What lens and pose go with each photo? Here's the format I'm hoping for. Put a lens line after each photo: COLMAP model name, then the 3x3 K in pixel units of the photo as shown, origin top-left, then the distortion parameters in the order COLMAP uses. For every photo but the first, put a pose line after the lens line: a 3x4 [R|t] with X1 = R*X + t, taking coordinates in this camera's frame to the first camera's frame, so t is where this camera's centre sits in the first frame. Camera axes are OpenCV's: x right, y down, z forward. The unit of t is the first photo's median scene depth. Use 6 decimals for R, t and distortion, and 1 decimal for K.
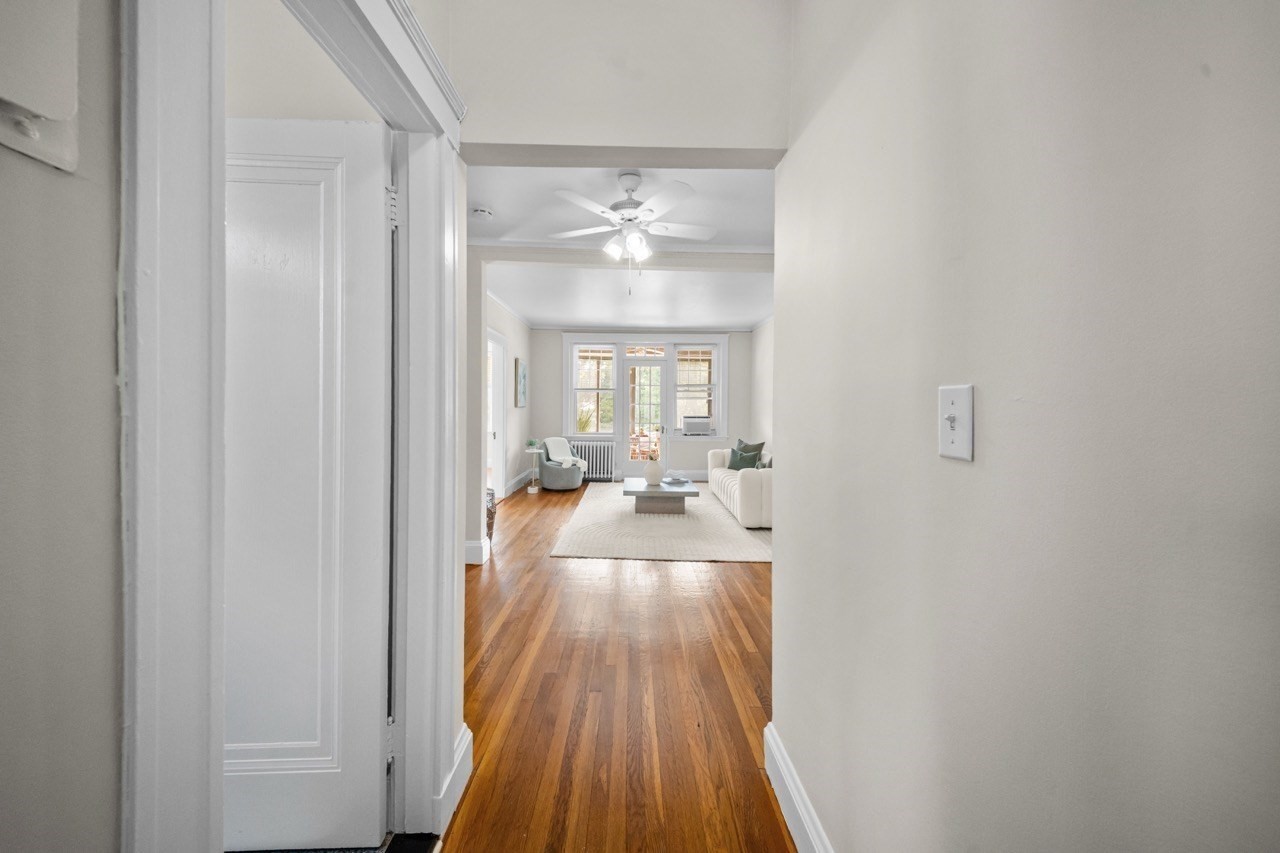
lens RADIAL K [[449.3, 0, 638.1], [0, 449.3, 408.4], [0, 0, 1]] dist [0.000889, -0.000133]
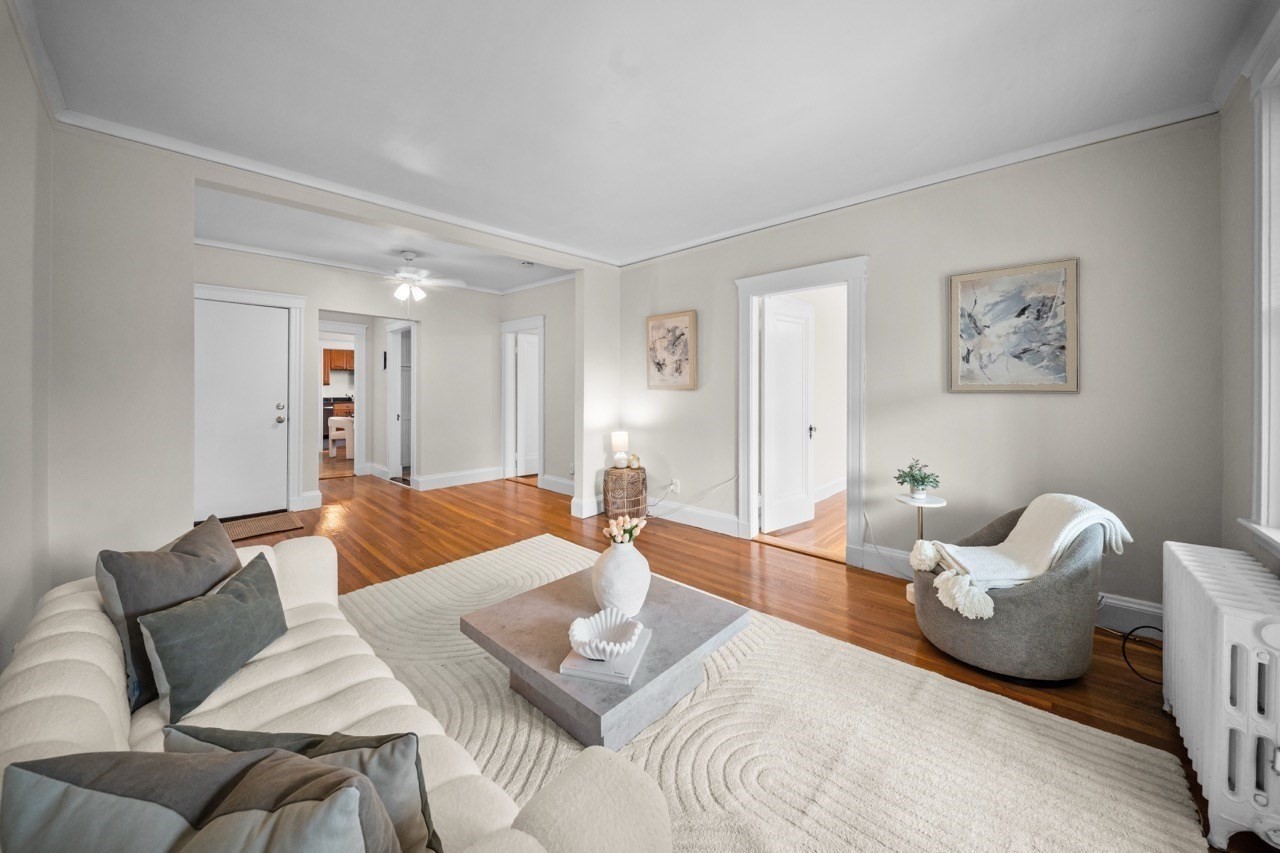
lens RADIAL K [[449.3, 0, 638.1], [0, 449.3, 408.4], [0, 0, 1]] dist [0.000889, -0.000133]
pose [[-0.696538, 0.024230, -0.717111, 0.225617], [-0.009920, 0.999009, 0.043391, -0.003179], [0.717452, 0.037338, -0.695607, 1.045264]]
